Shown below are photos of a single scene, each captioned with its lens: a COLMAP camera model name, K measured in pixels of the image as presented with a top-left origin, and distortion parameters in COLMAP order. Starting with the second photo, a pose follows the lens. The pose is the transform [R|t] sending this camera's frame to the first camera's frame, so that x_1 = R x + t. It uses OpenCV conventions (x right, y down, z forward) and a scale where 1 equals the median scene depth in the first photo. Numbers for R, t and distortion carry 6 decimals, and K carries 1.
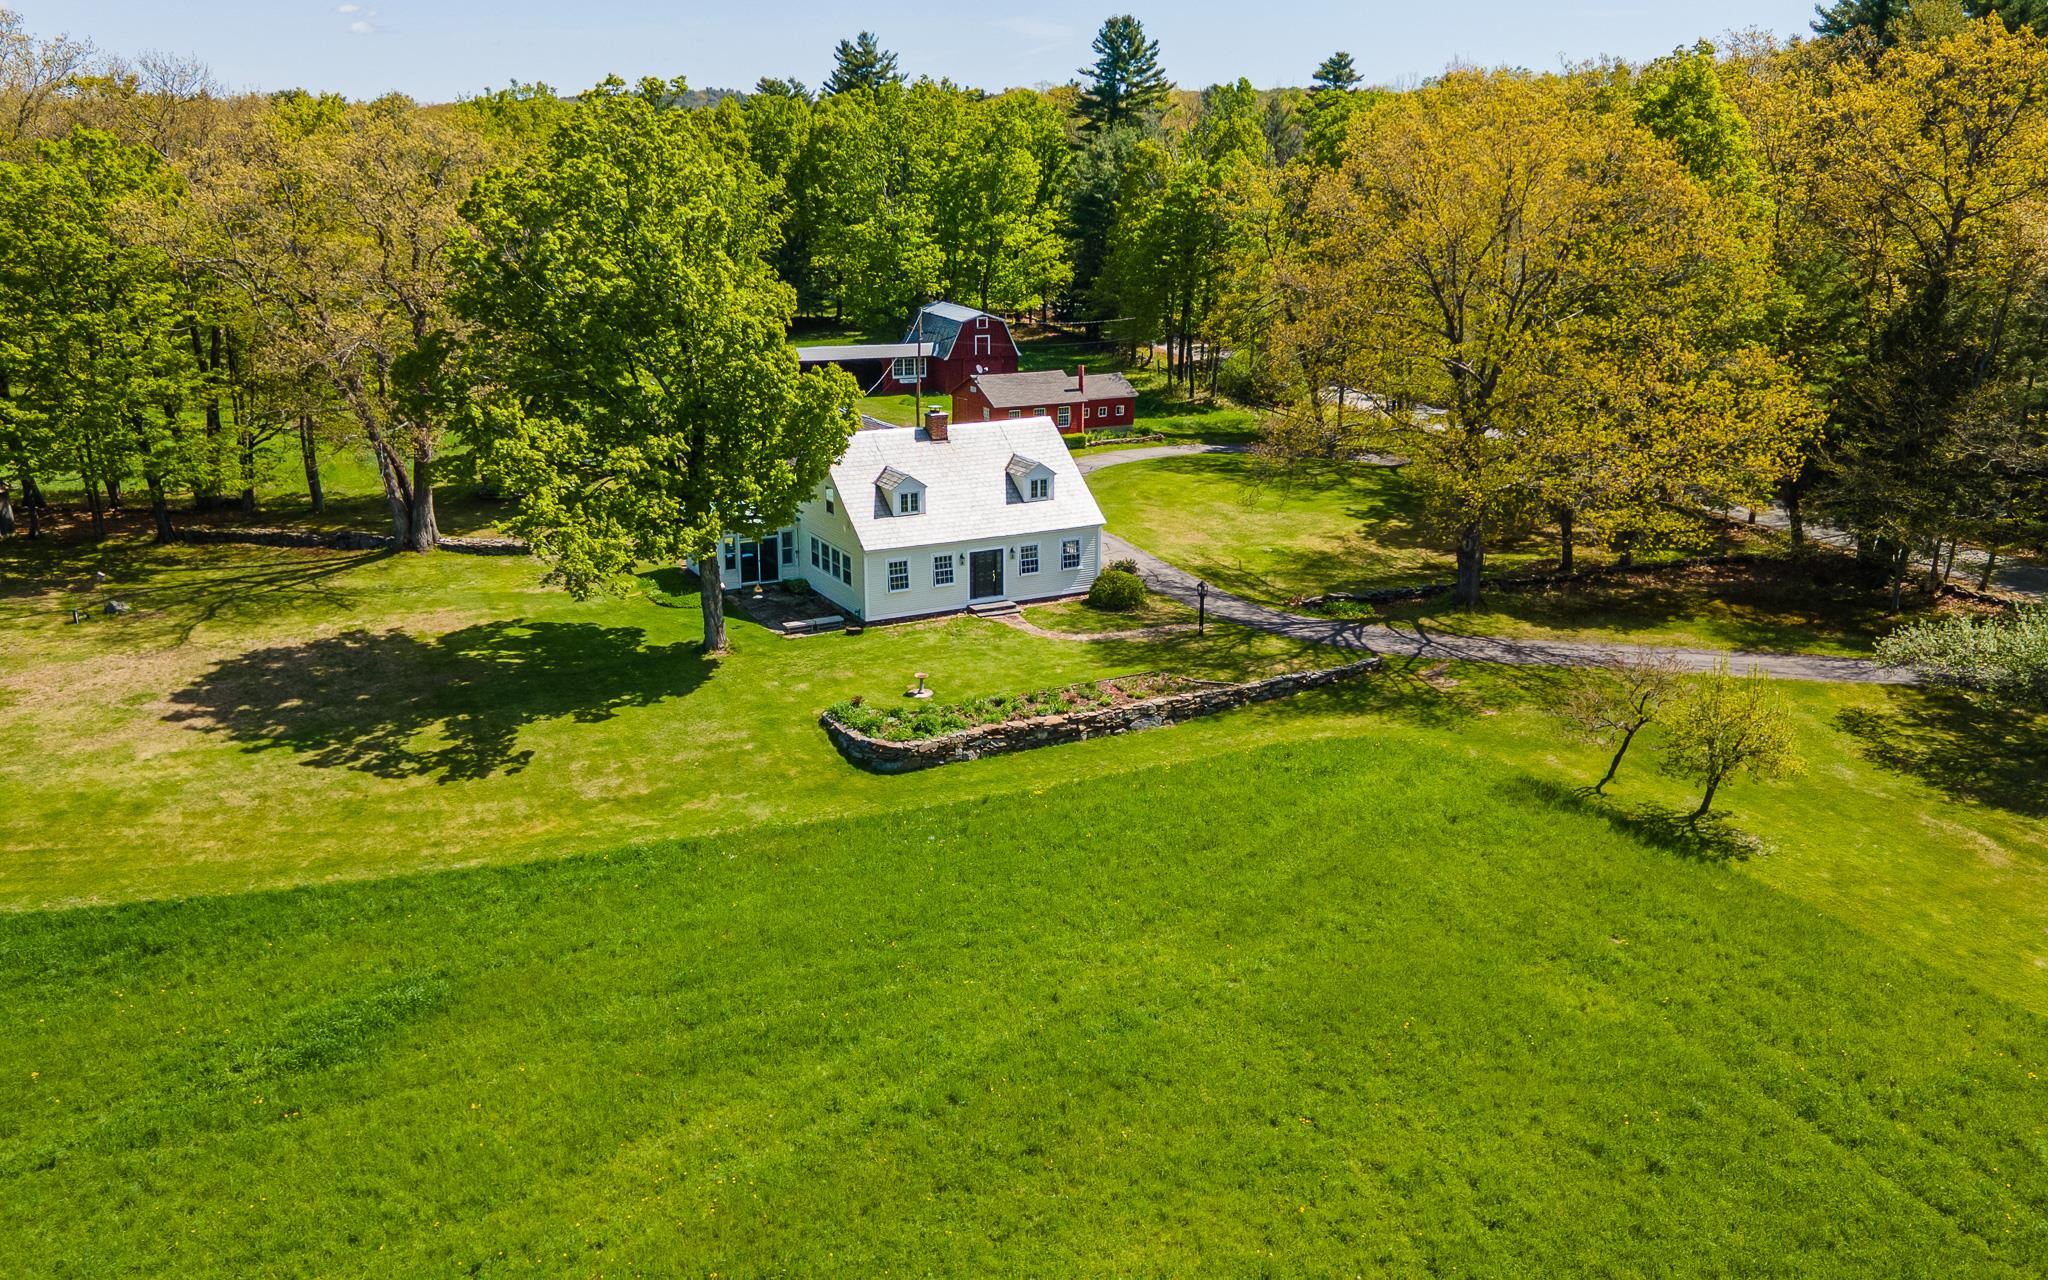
lens RADIAL K [[1725.7, 0, 1024.0], [0, 1725.7, 640.0], [0, 0, 1]] dist [0.087185, -0.011606]
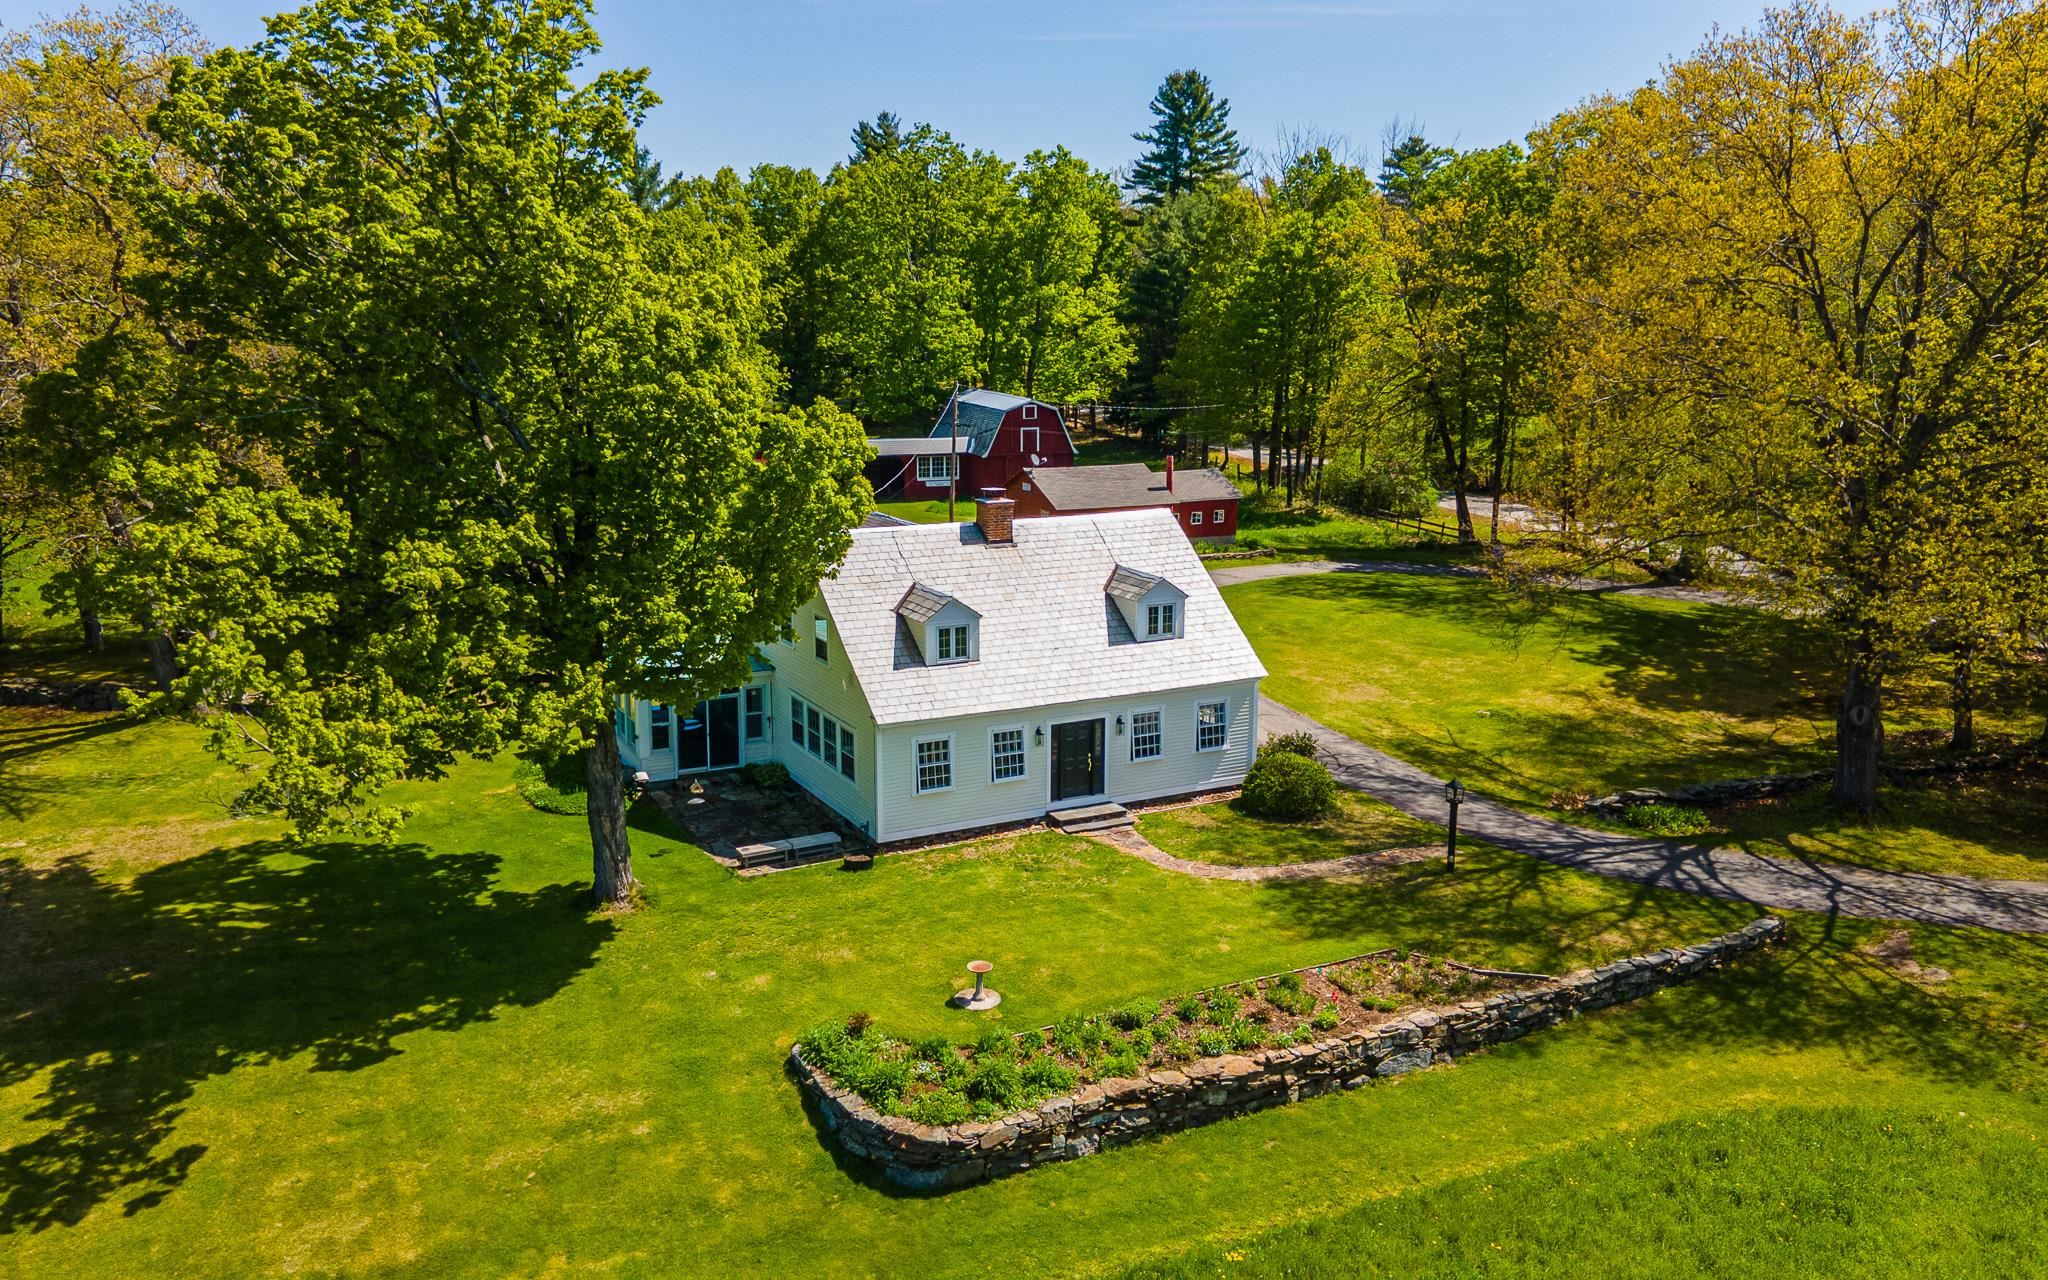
lens RADIAL K [[1725.7, 0, 1024.0], [0, 1725.7, 640.0], [0, 0, 1]] dist [0.087185, -0.011606]
pose [[0.999957, 0.002622, -0.008949, -0.036436], [-0.003284, 0.997196, -0.074764, -0.035942], [0.008728, 0.074790, 0.997161, 0.404110]]
